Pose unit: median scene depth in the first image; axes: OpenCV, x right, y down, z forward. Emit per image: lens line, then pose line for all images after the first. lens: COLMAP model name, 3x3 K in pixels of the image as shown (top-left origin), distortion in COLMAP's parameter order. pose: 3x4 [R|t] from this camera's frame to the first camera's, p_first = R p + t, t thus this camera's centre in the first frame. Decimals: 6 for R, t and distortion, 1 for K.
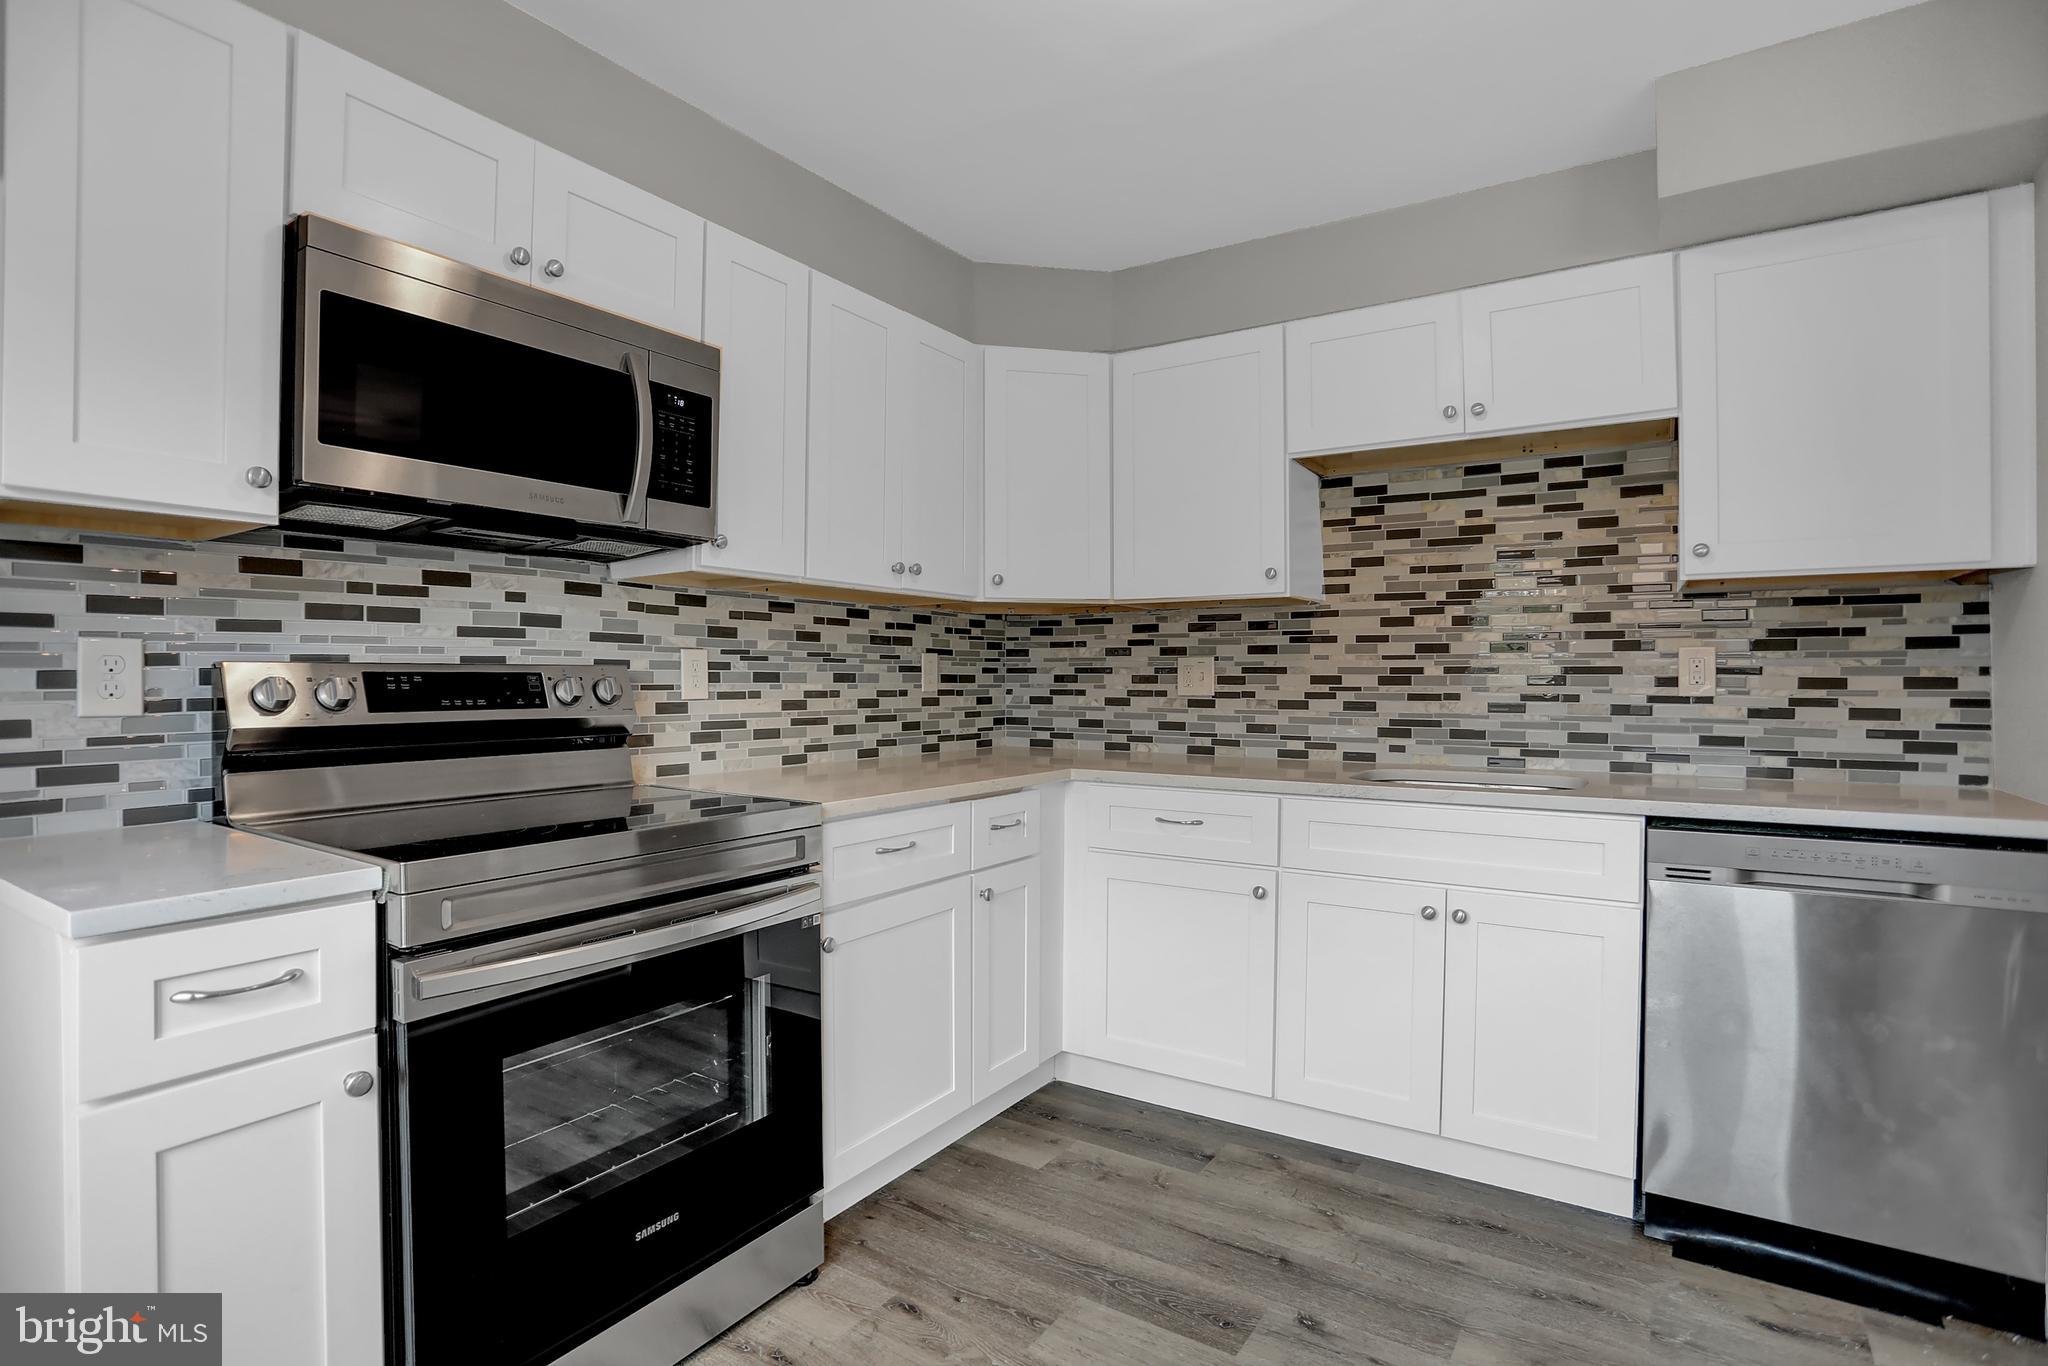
lens RADIAL K [[991.1, 0, 1019.9], [0, 991.1, 676.9], [0, 0, 1]] dist [-0.034980, 0.010604]
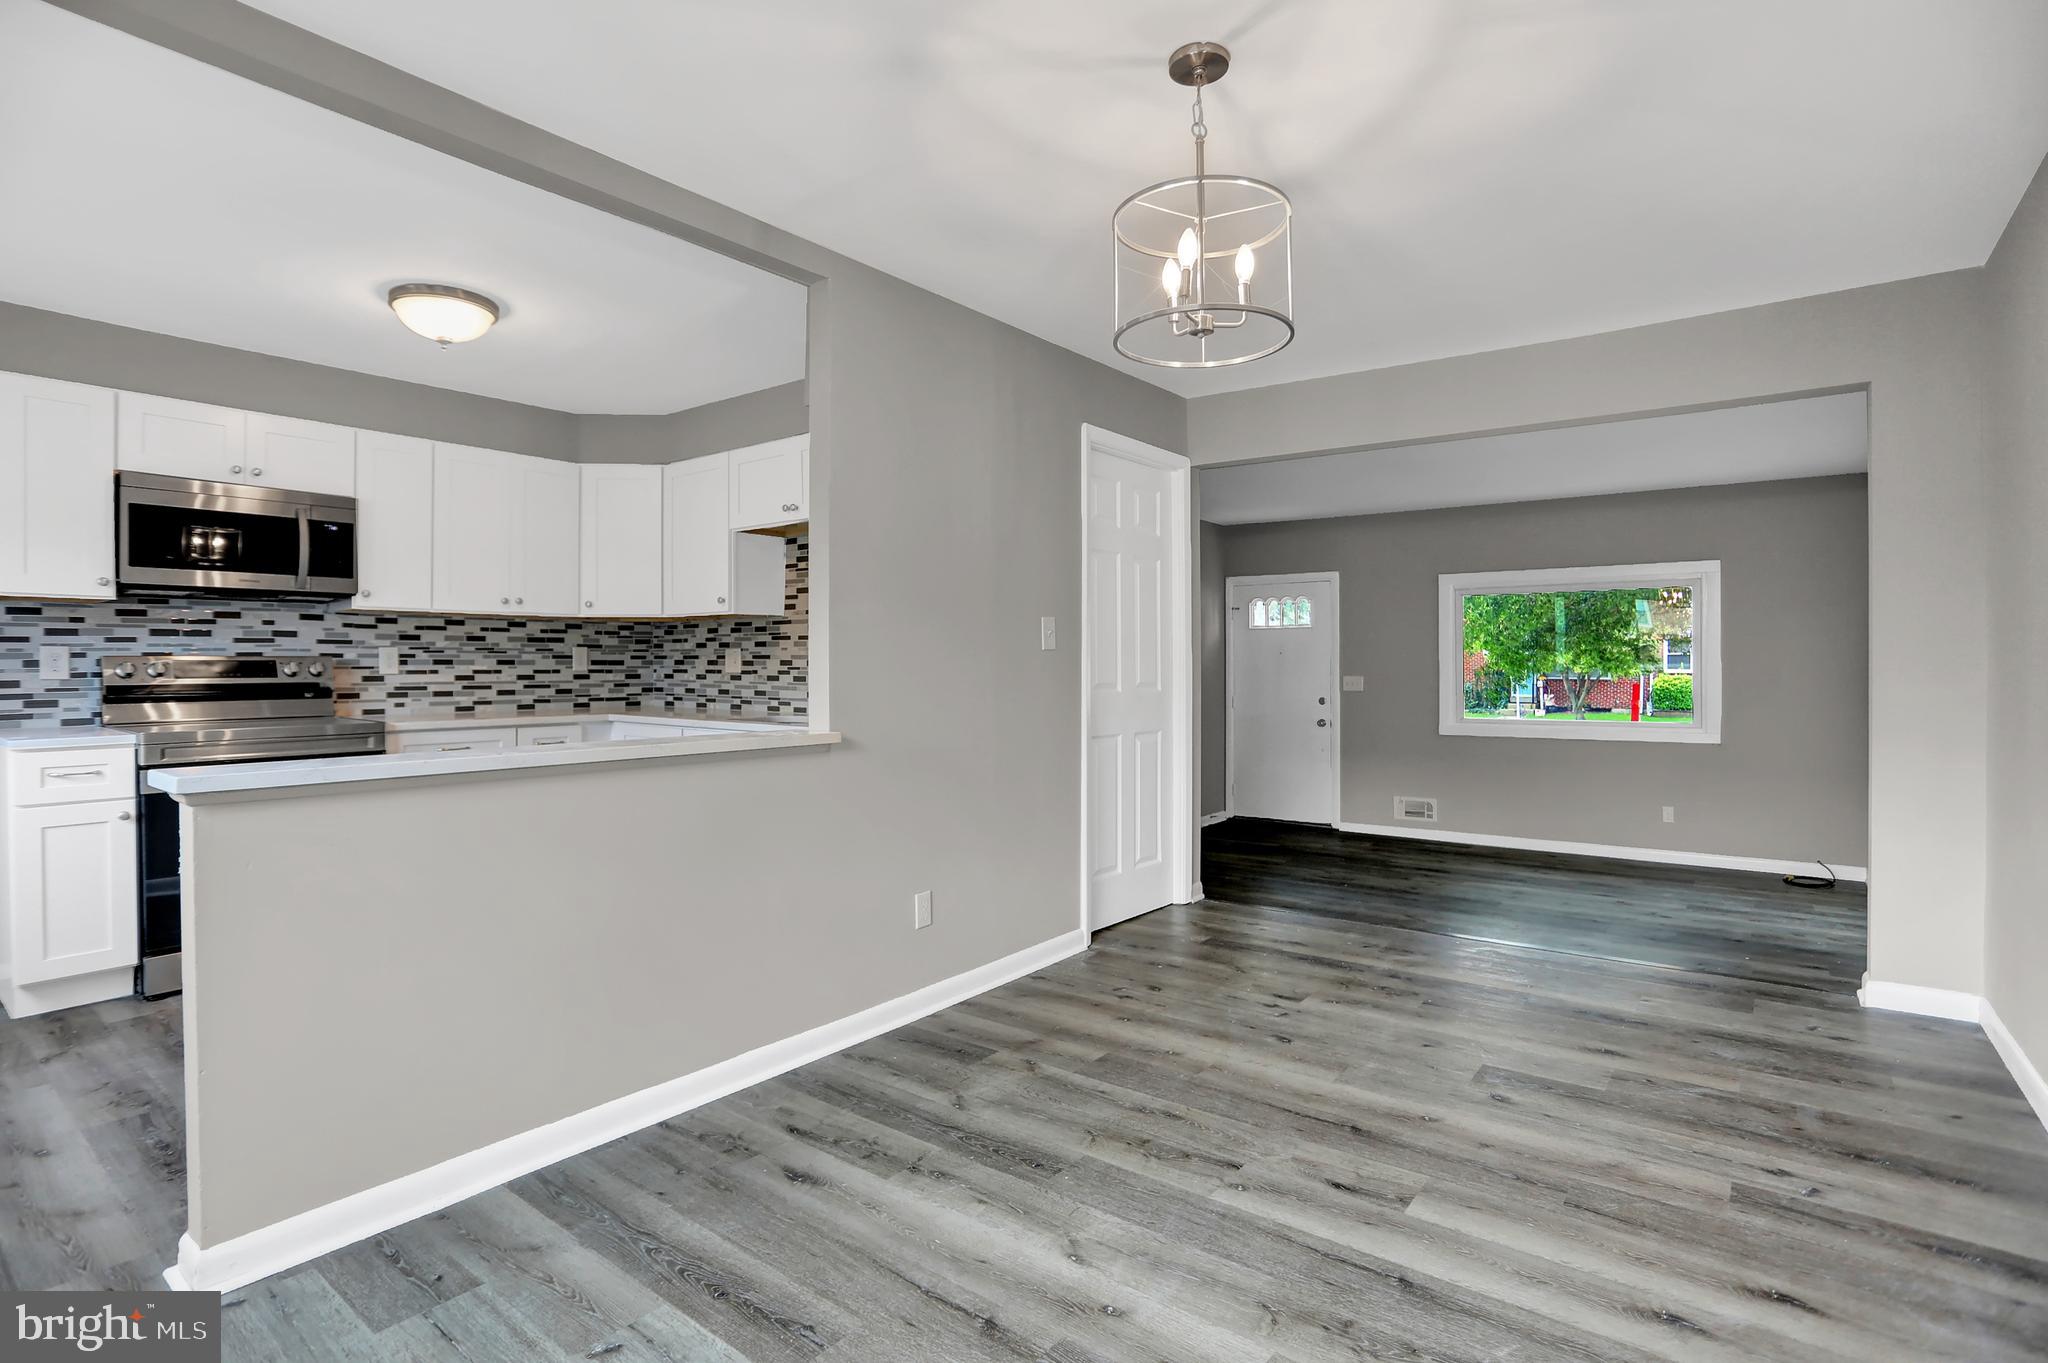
lens RADIAL K [[991.1, 0, 1028.7], [0, 991.1, 673.2], [0, 0, 1]] dist [-0.034980, 0.010604]
pose [[0.996932, -0.001680, -0.078254, 0.986876], [0.002659, 0.999919, 0.012414, 0.001413], [0.078227, -0.012584, 0.996856, -0.713166]]
